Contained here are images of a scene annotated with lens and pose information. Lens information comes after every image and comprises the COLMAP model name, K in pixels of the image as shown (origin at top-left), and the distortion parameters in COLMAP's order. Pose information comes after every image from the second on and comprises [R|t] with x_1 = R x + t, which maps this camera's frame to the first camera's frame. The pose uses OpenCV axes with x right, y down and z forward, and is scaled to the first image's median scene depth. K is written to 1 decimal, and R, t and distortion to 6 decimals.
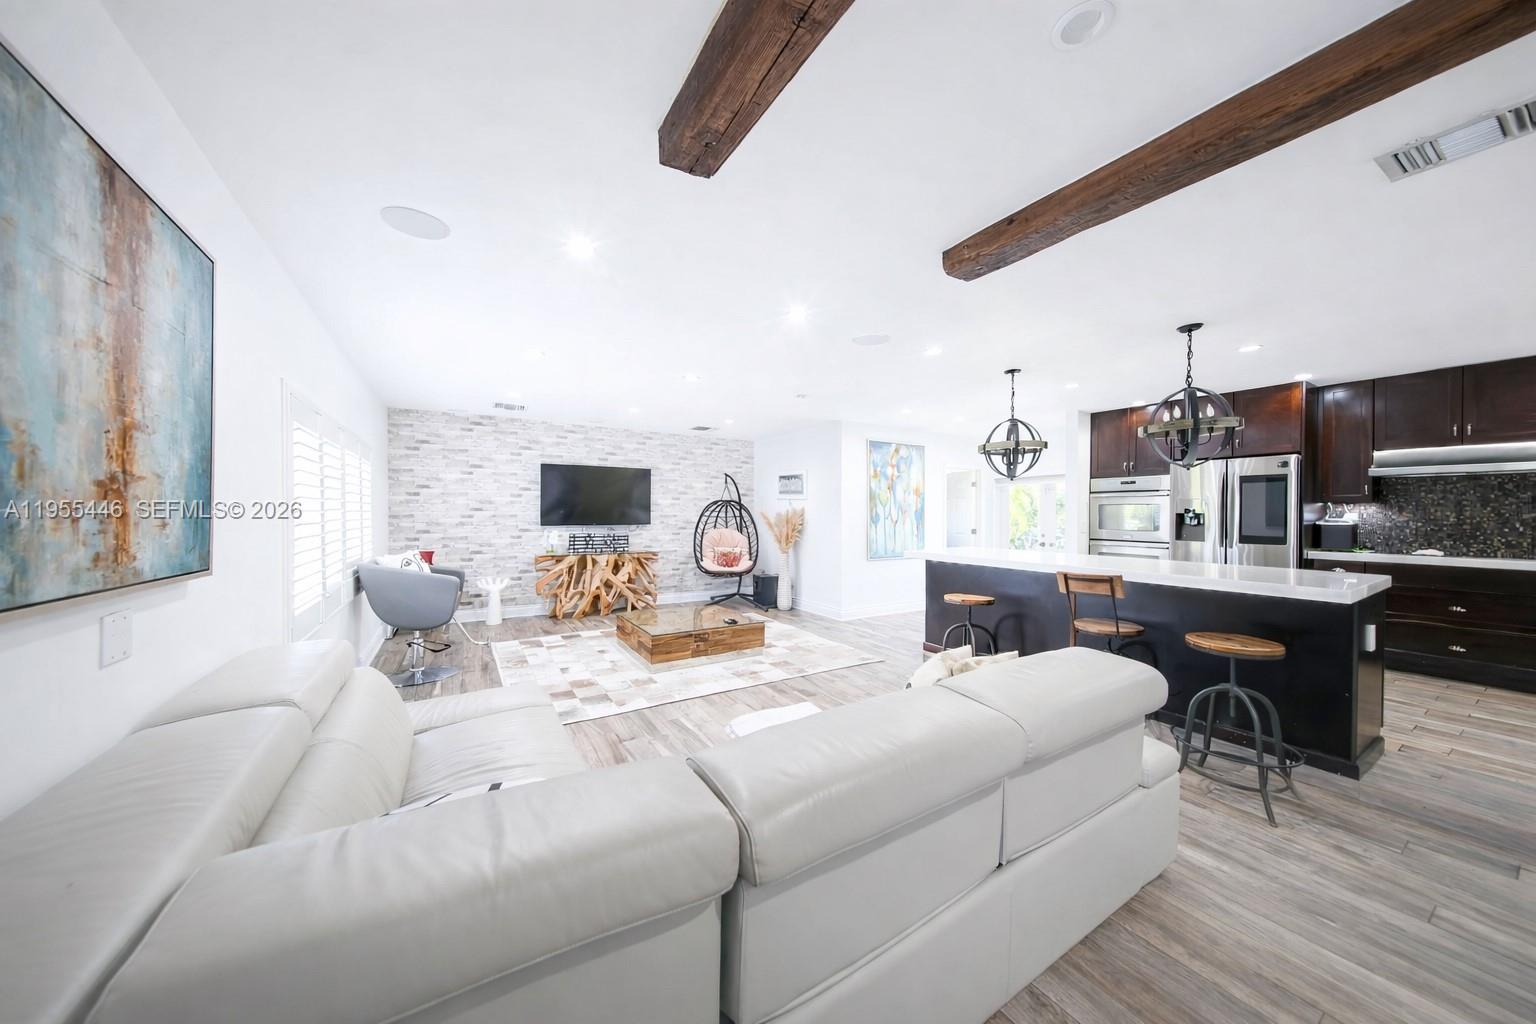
lens RADIAL K [[516.4, 0, 768.0], [0, 516.4, 512.0], [0, 0, 1]] dist [0.000037, -0.000036]
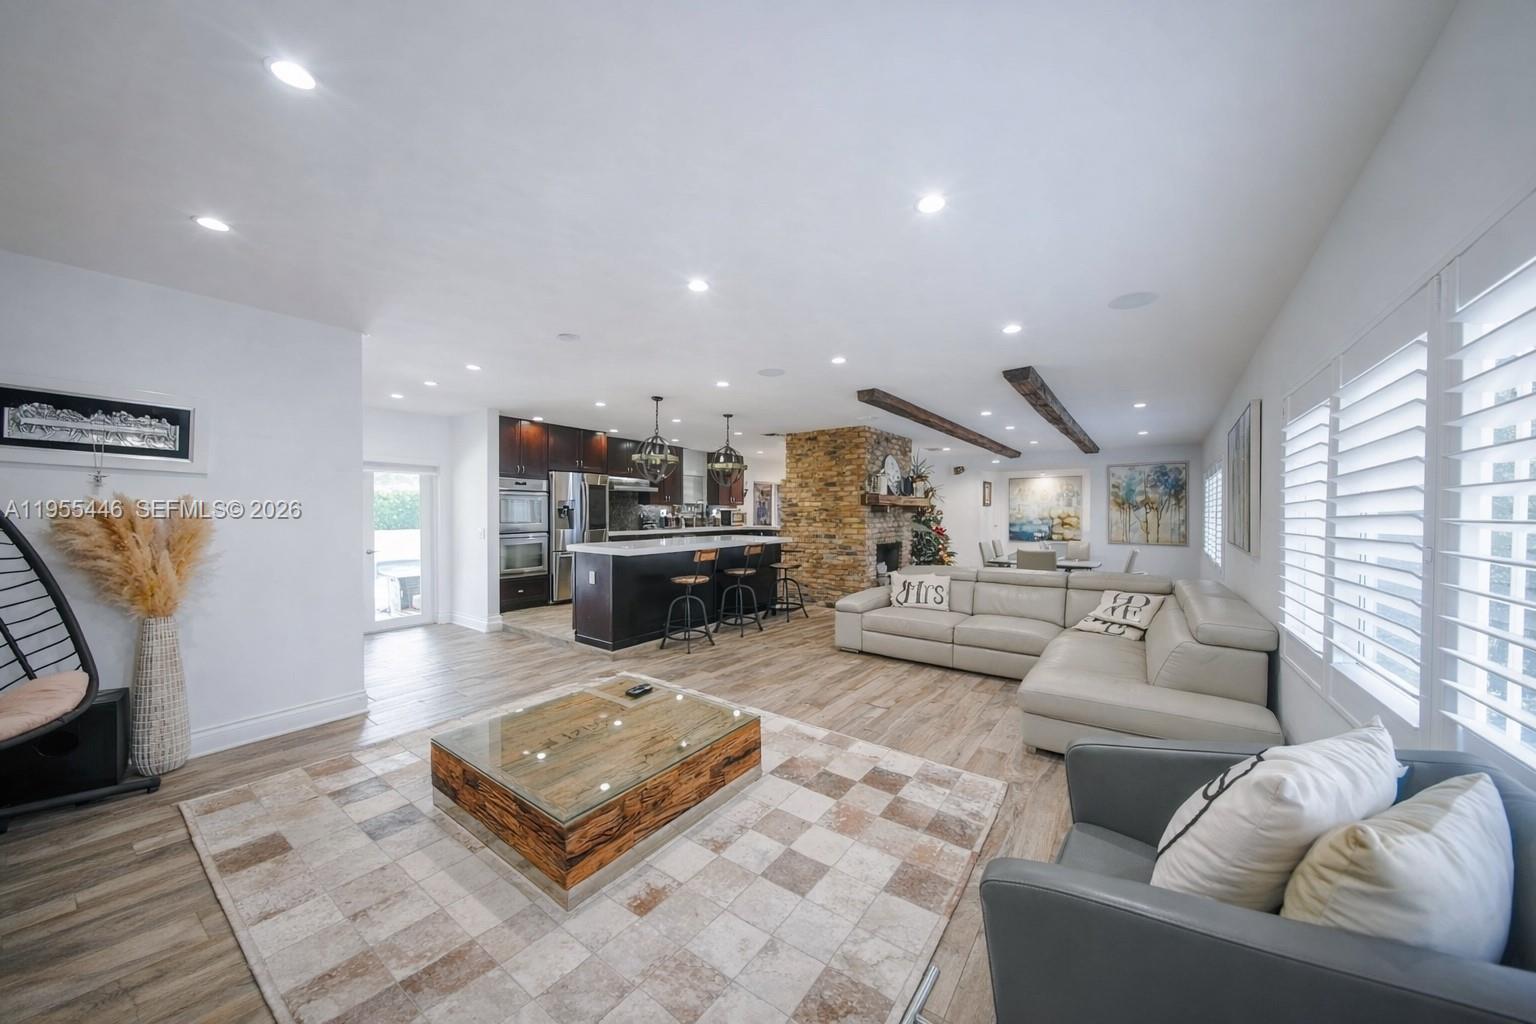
lens RADIAL K [[516.4, 0, 768.0], [0, 516.4, 512.0], [0, 0, 1]] dist [0.000037, -0.000036]
pose [[-0.399366, -0.005494, 0.916775, -0.630586], [-0.003061, 0.999984, 0.004659, 0.001256], [-0.916786, -0.000946, -0.399377, 0.992454]]
